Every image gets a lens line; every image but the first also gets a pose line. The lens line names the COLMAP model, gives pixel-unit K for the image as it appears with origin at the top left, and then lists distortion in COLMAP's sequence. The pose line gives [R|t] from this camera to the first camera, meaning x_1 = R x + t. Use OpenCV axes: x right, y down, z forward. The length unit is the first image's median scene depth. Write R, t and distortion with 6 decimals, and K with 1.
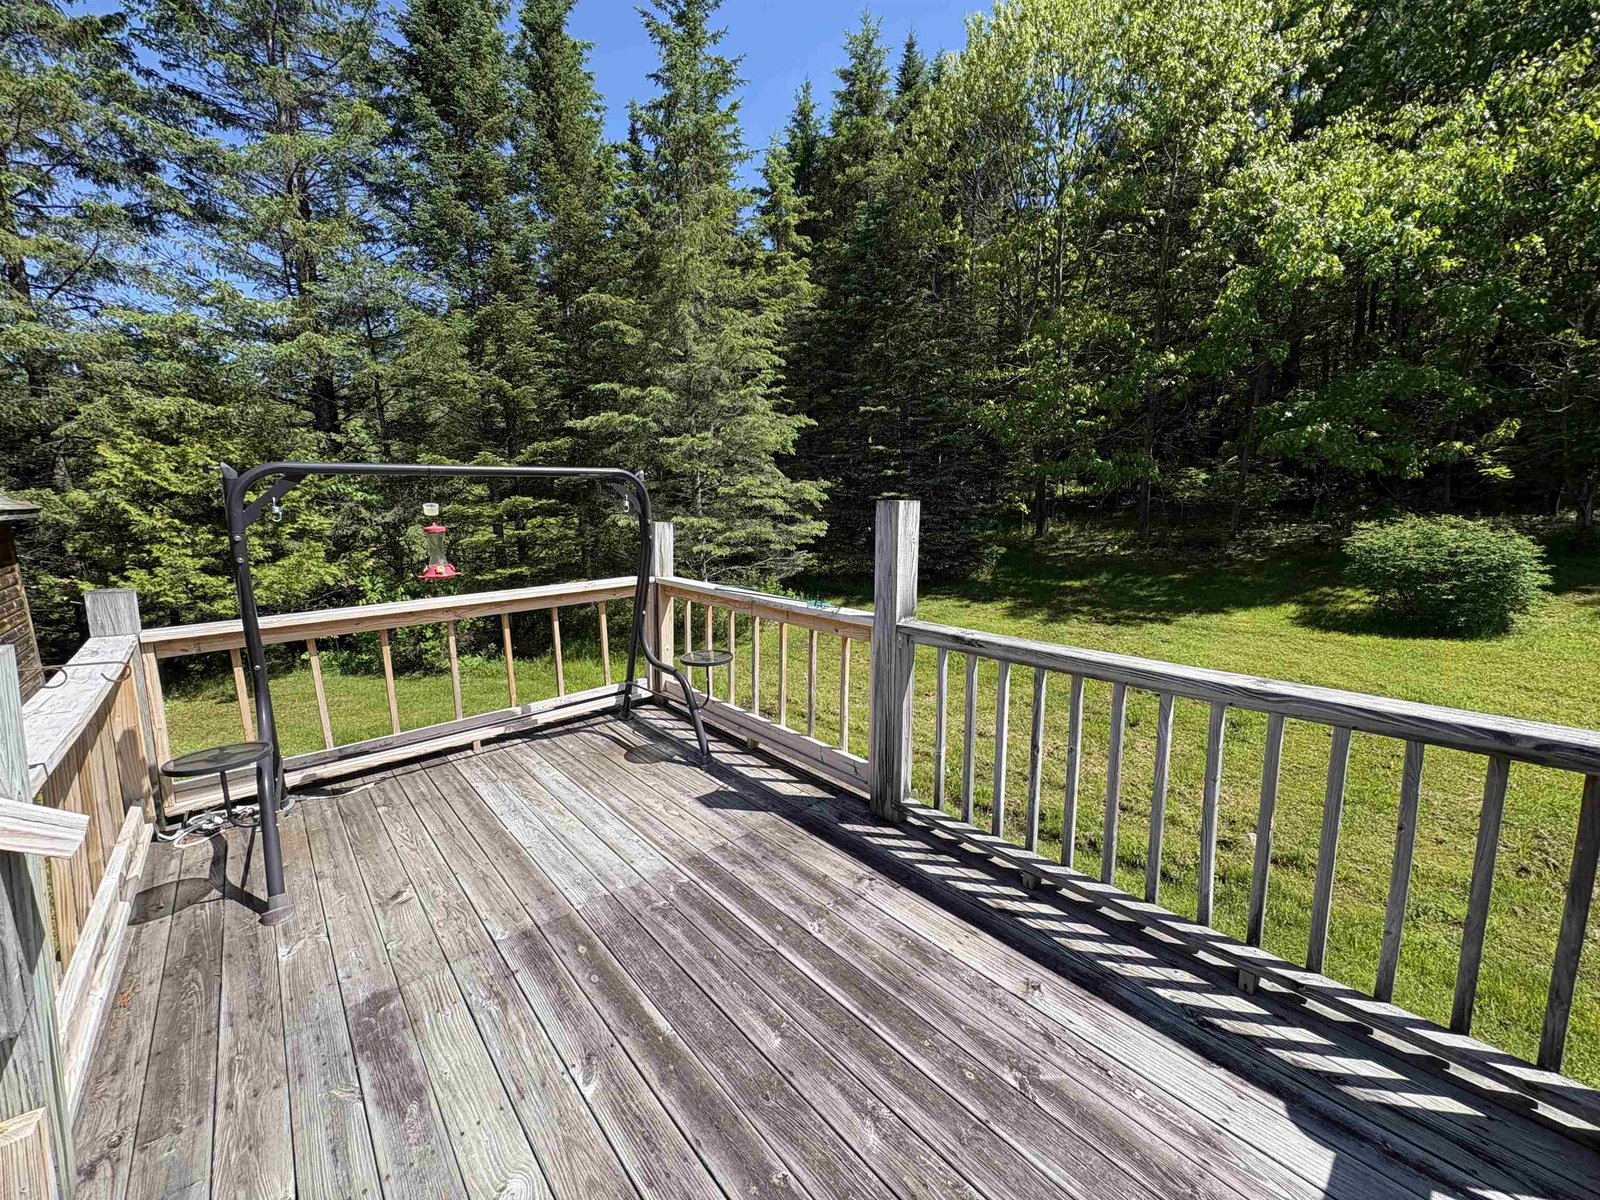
lens RADIAL K [[636.5, 0, 800.3], [0, 636.5, 598.6], [0, 0, 1]] dist [0.003133, -0.000294]
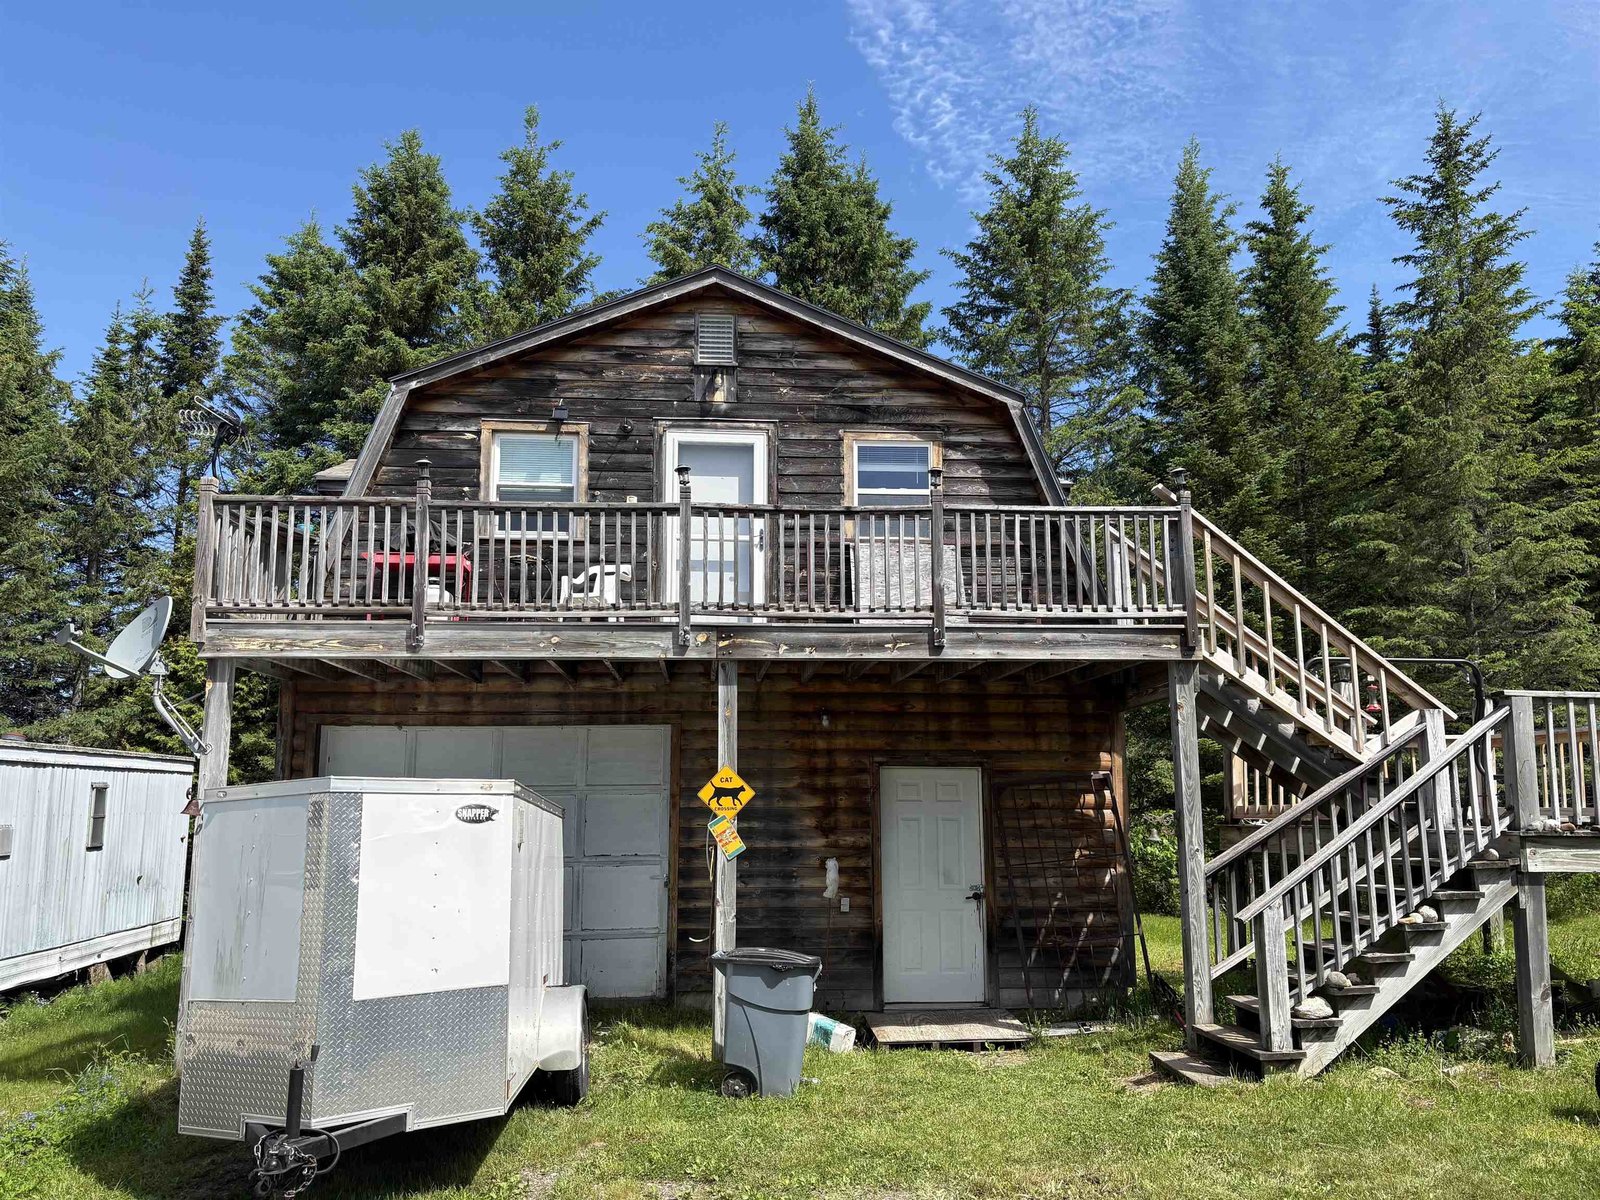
lens RADIAL K [[1222.2, 0, 789.6], [0, 1222.2, 602.5], [0, 0, 1]] dist [0.043781, -0.027144]
pose [[0.799557, -0.082412, -0.594910, 0.069700], [-0.110191, 0.953597, -0.280198, 0.202199], [0.590396, 0.289588, 0.753374, -0.686201]]
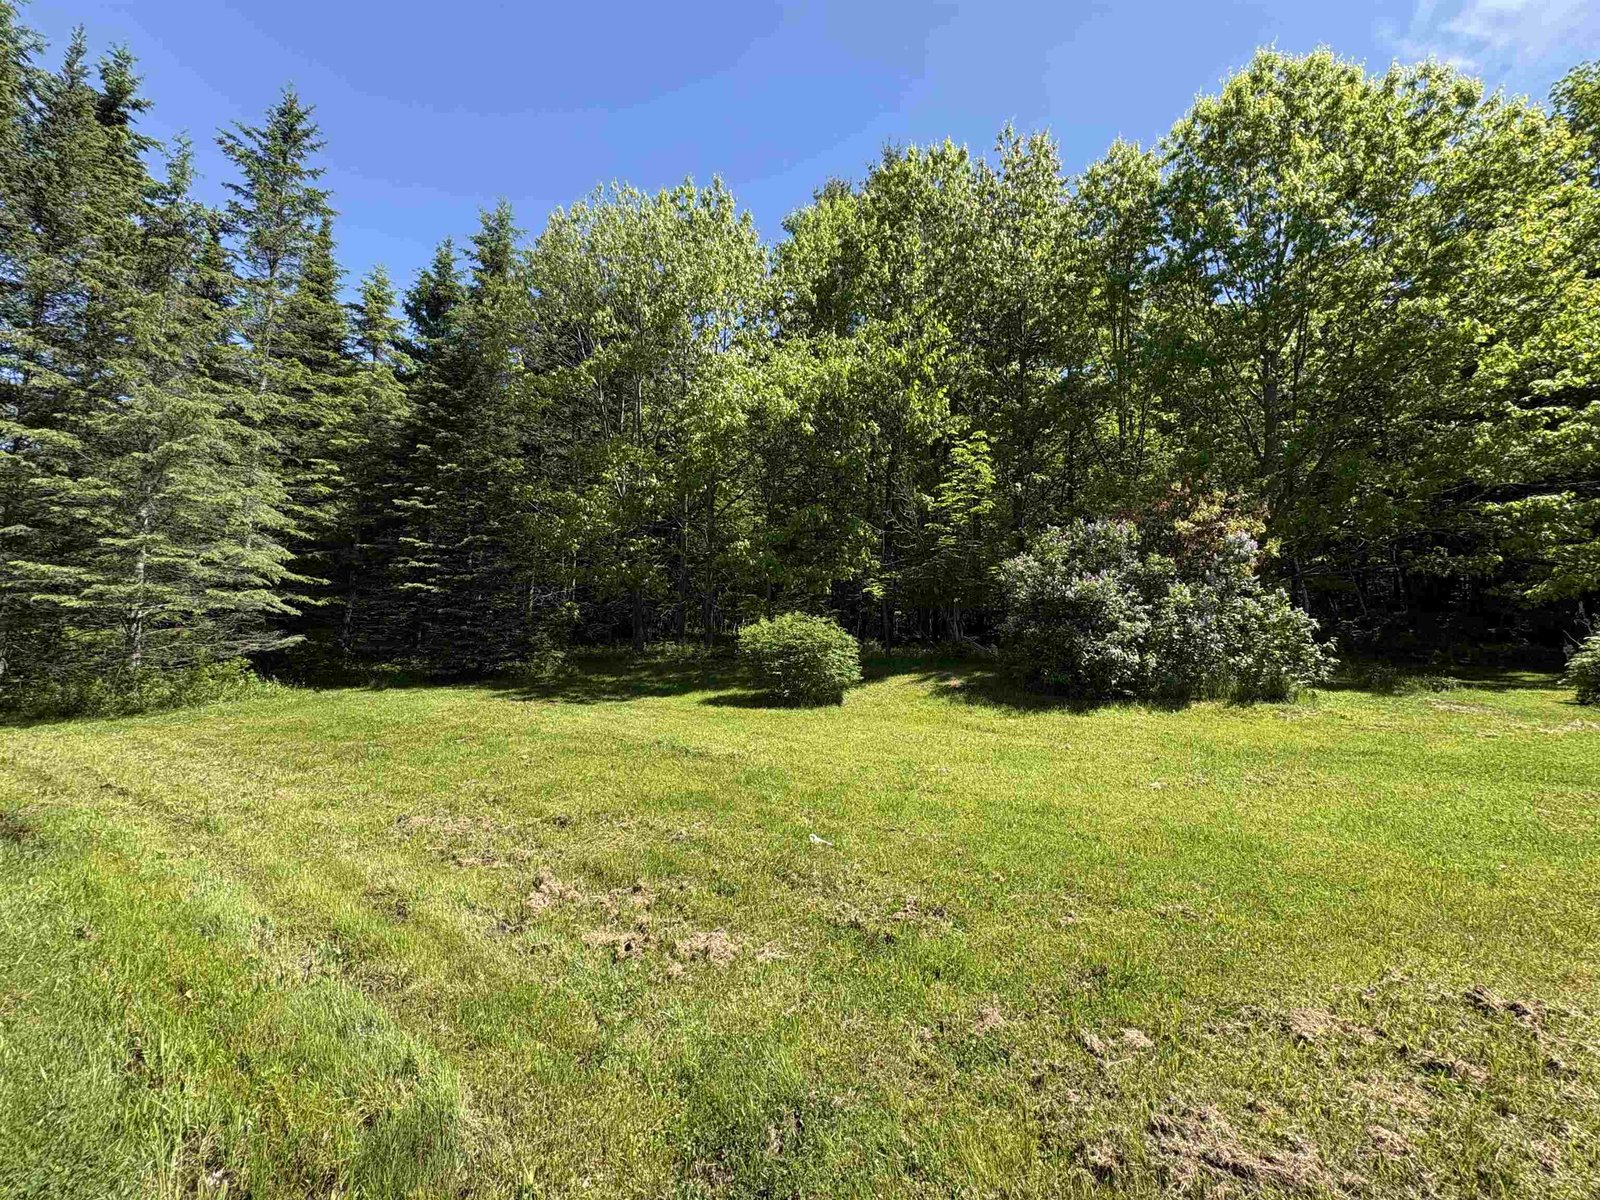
lens RADIAL K [[636.5, 0, 800.6], [0, 636.5, 595.2], [0, 0, 1]] dist [0.003133, -0.000294]
pose [[0.957437, 0.080189, 0.277281, 0.493145], [-0.007491, 0.967215, -0.253849, 0.110592], [-0.288546, 0.240968, 0.926648, -0.100741]]
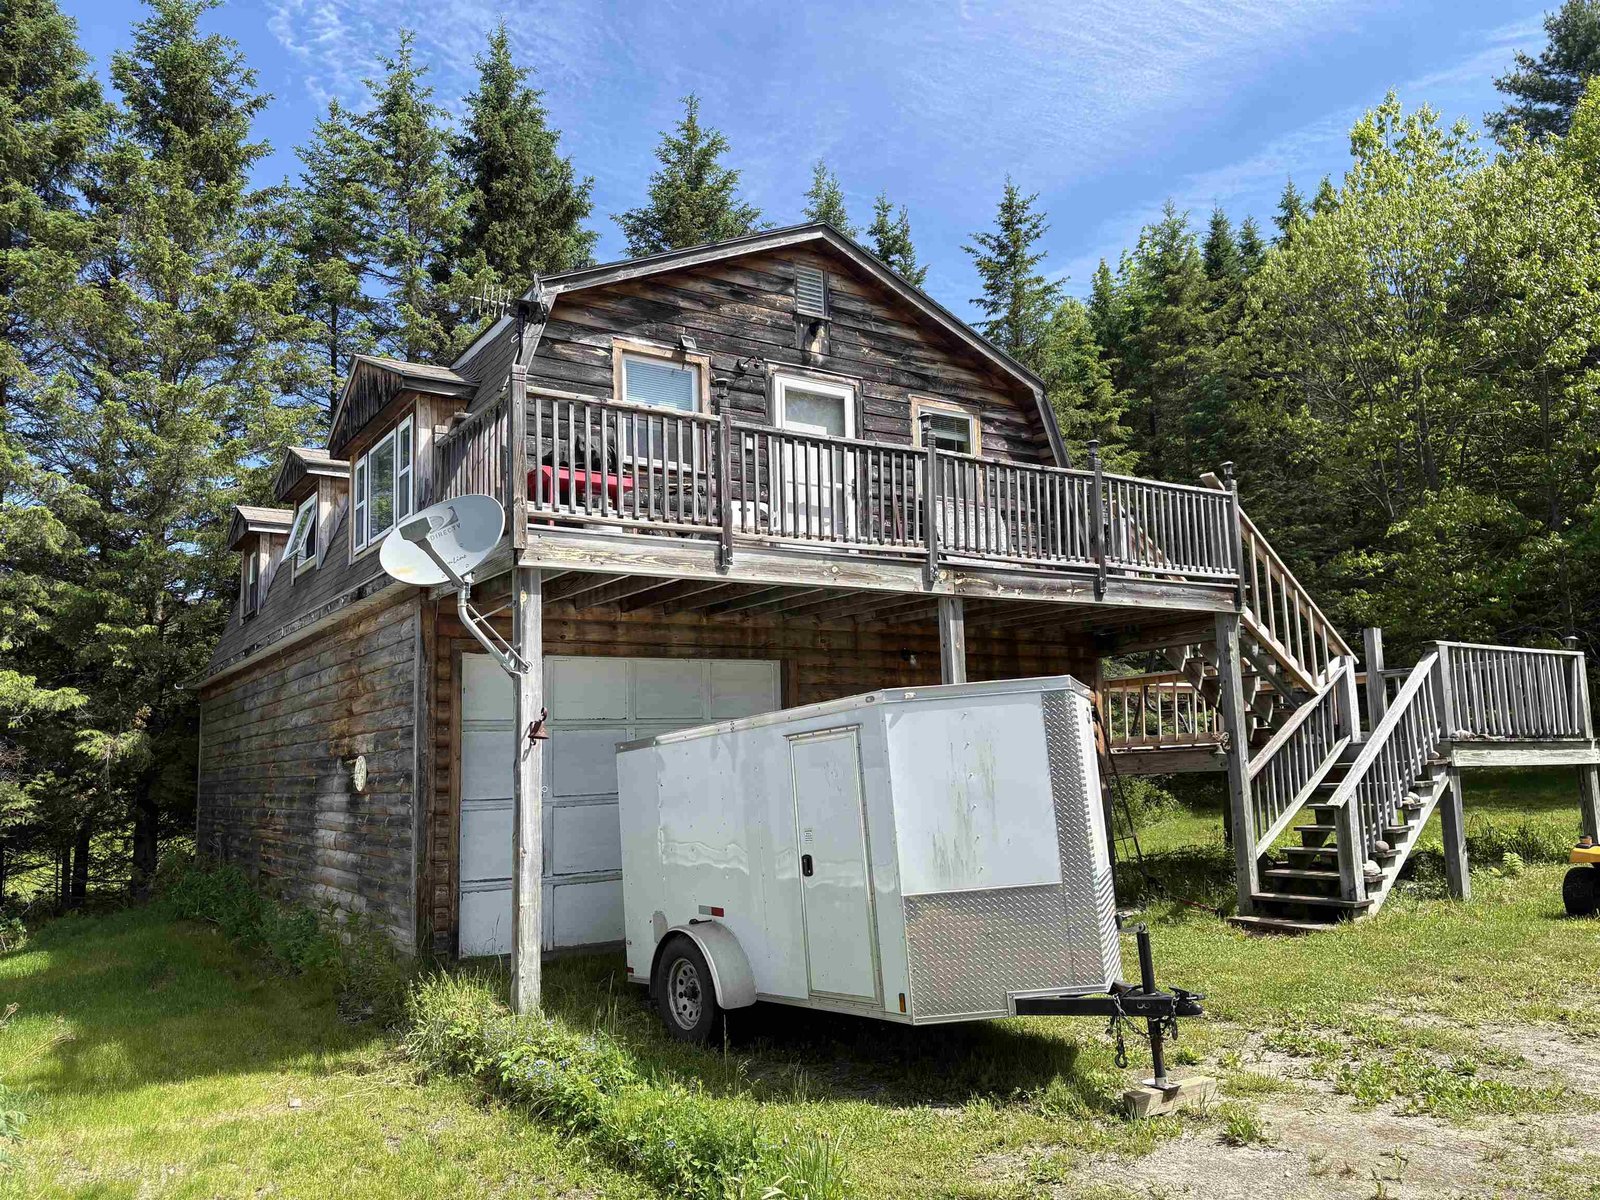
lens RADIAL K [[1222.2, 0, 792.1], [0, 1222.2, 606.5], [0, 0, 1]] dist [0.043781, -0.027144]
pose [[0.991289, -0.030402, -0.128146, -0.327650], [-0.008127, 0.957018, -0.289914, 0.261968], [0.131452, 0.288430, 0.948435, -0.881522]]
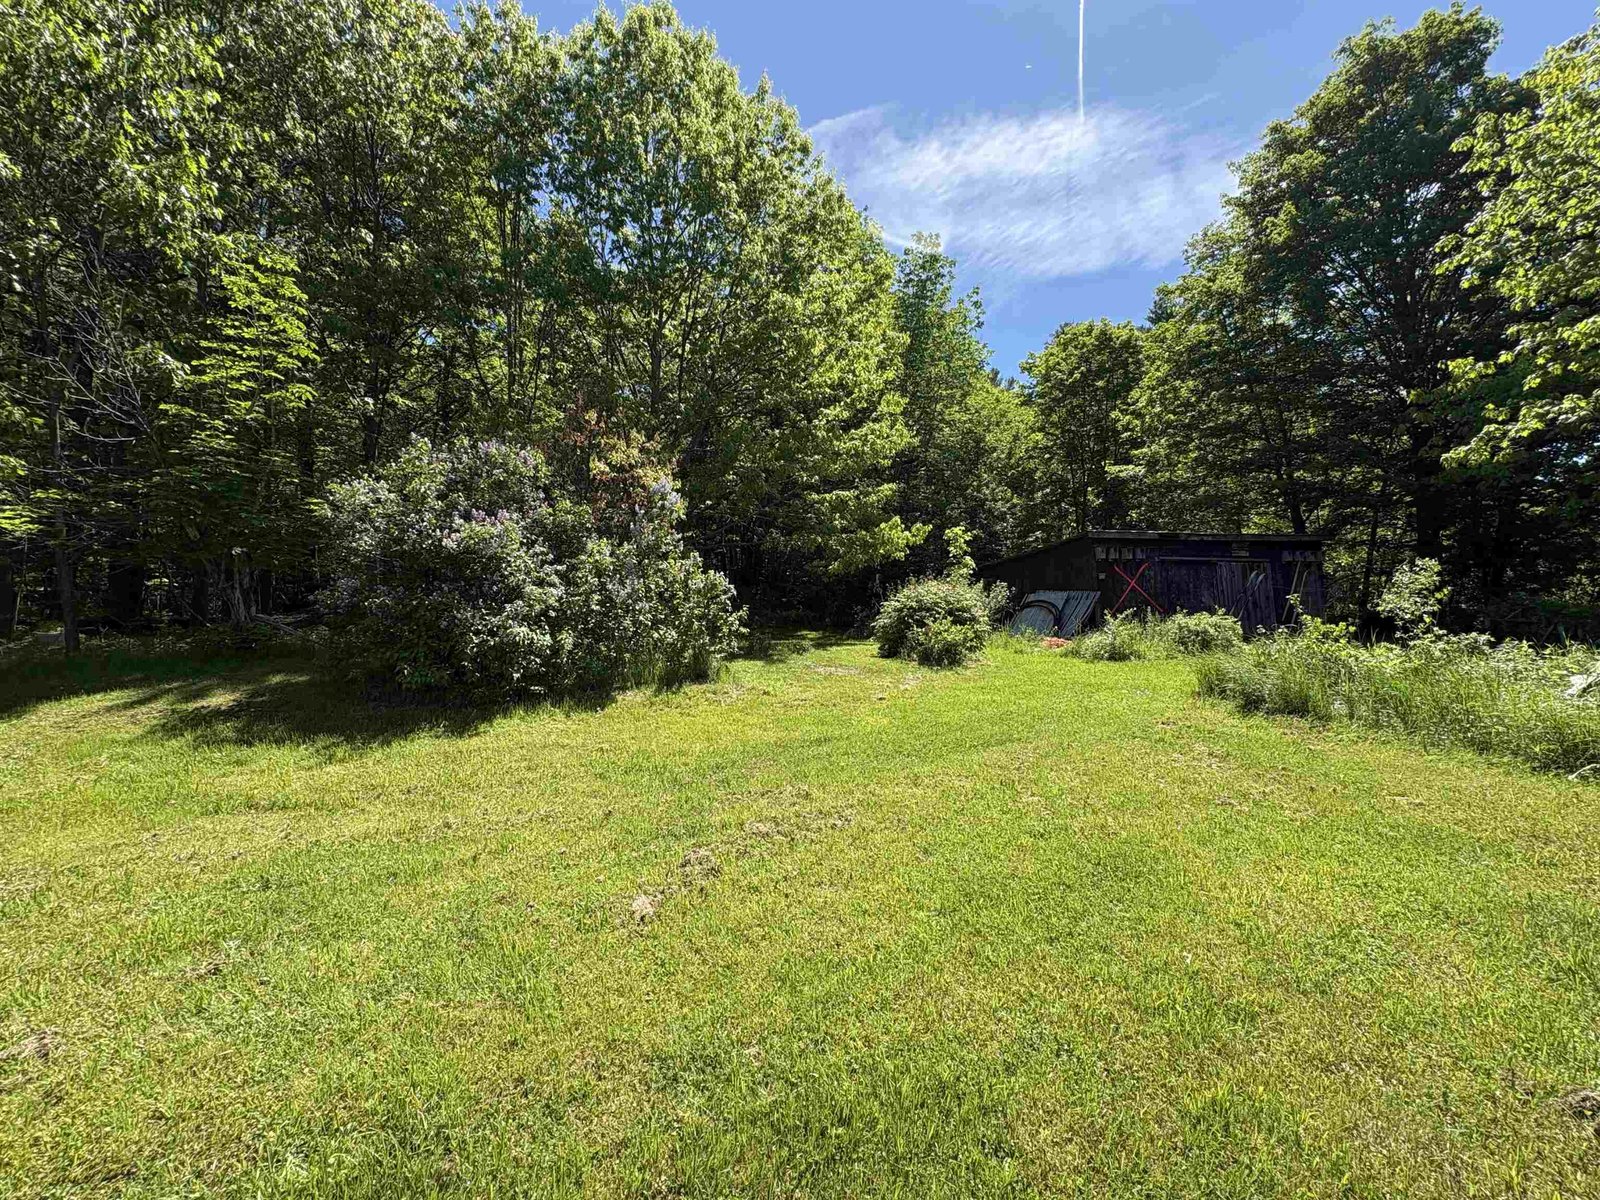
lens RADIAL K [[636.5, 0, 799.0], [0, 636.5, 599.7], [0, 0, 1]] dist [0.003133, -0.000294]
pose [[0.360858, 0.062678, 0.930512, 0.667110], [0.167184, 0.977230, -0.130659, 0.061353], [-0.917514, 0.202717, 0.342162, 0.118645]]
